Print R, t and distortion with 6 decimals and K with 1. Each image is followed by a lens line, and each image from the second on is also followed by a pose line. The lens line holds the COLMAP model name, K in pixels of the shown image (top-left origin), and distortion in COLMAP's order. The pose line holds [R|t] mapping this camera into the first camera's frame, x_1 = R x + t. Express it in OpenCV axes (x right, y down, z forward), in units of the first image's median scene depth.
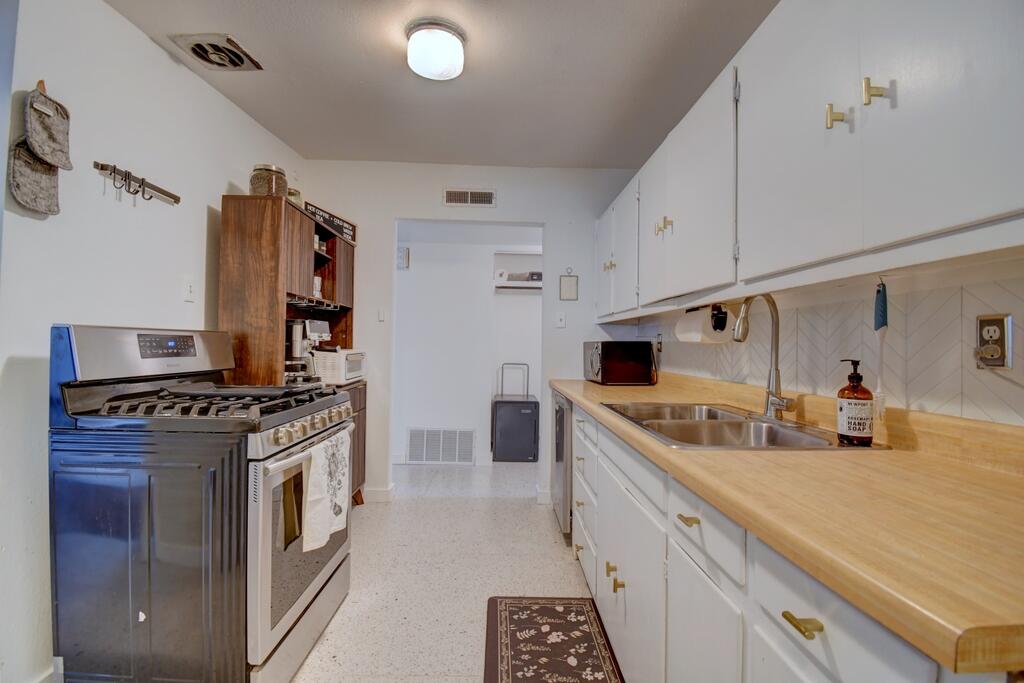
lens RADIAL K [[449.0, 0, 509.6], [0, 449.0, 339.9], [0, 0, 1]] dist [0.029380, -0.032964]
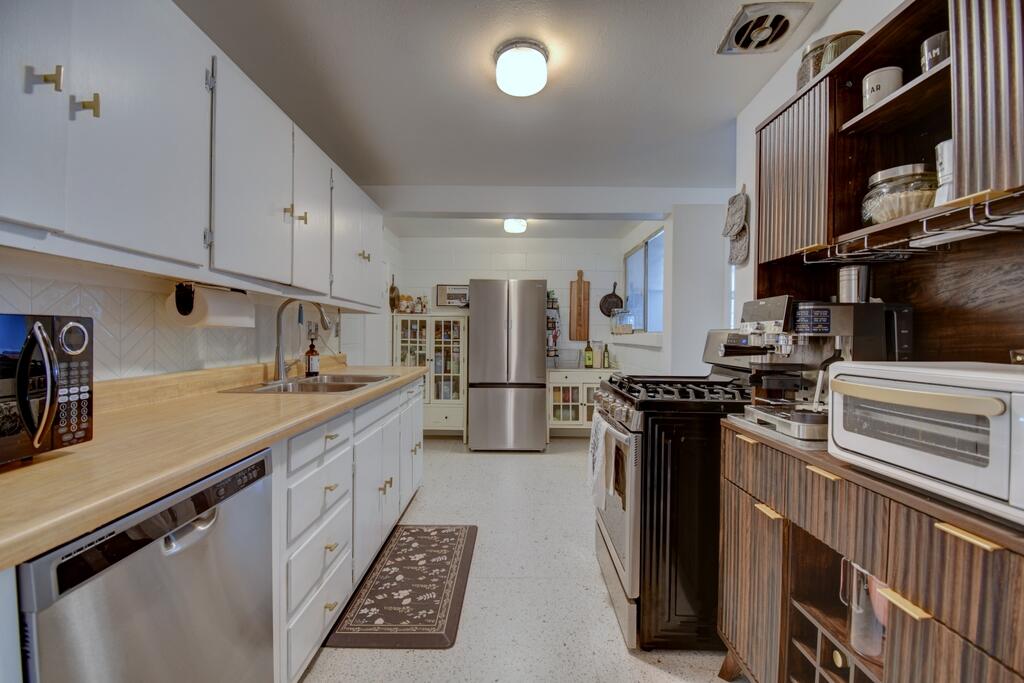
lens RADIAL K [[449.0, 0, 509.6], [0, 449.0, 339.9], [0, 0, 1]] dist [0.029380, -0.032964]
pose [[-0.999172, -0.024817, 0.032226, -0.189054], [-0.024921, 0.999685, -0.002839, 0.022692], [-0.032145, -0.003640, -0.999477, 2.147220]]
